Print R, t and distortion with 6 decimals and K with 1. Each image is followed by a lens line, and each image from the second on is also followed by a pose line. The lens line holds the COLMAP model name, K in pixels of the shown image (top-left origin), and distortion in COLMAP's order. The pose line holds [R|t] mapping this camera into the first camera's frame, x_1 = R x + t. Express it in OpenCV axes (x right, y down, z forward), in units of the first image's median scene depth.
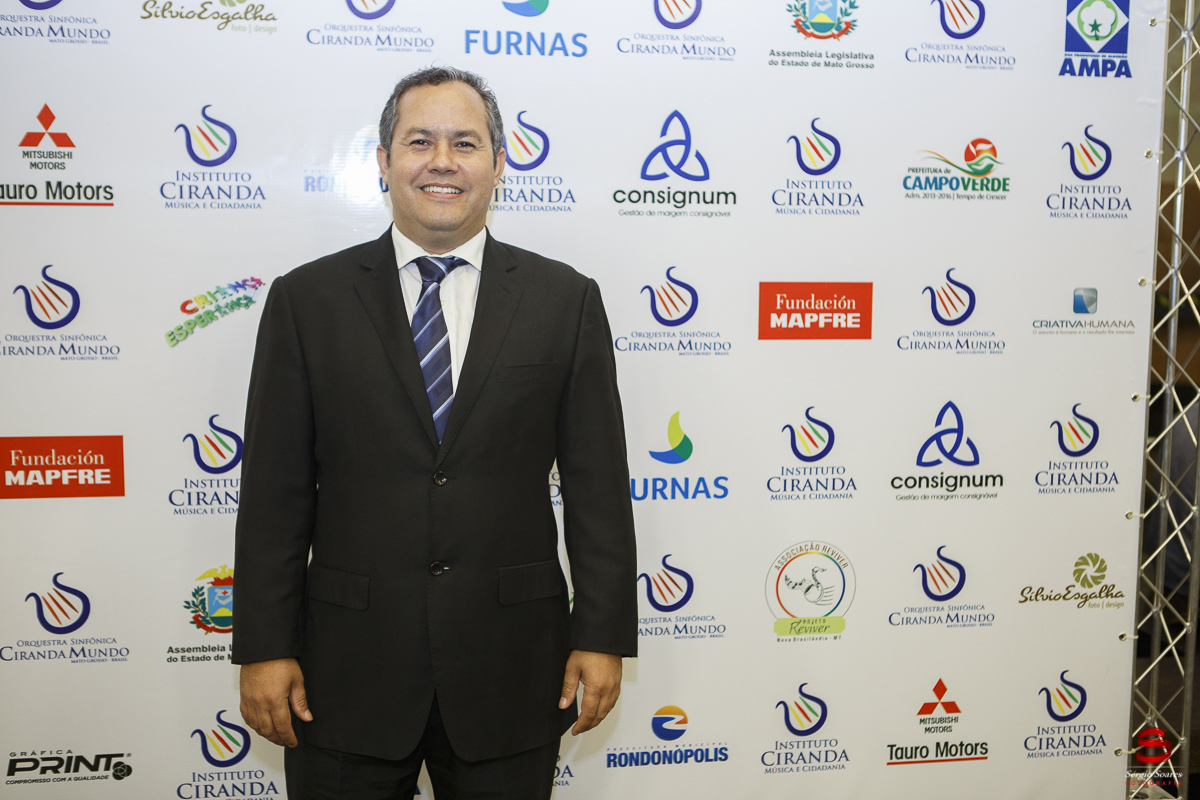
lens RADIAL K [[1521.4, 0, 609.0], [0, 1521.4, 397.8], [0, 0, 1]] dist [-0.000290, 0.000000]
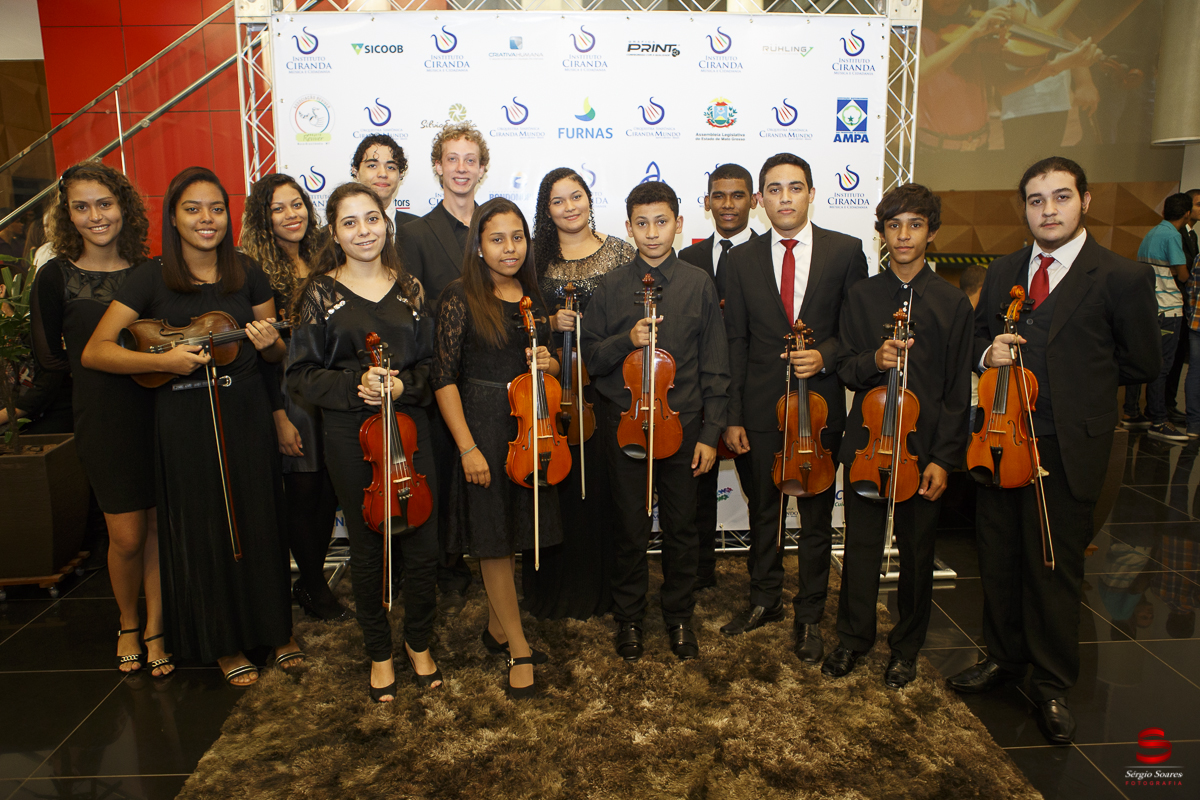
lens RADIAL K [[949.9, 0, 595.0], [0, 949.9, 407.2], [0, 0, 1]] dist [-0.081914, 0.039898]
pose [[0.991295, 0.012881, -0.131028, 0.144077], [-0.002125, 0.996638, 0.081900, 0.056212], [0.131642, -0.080908, 0.987990, -0.403299]]
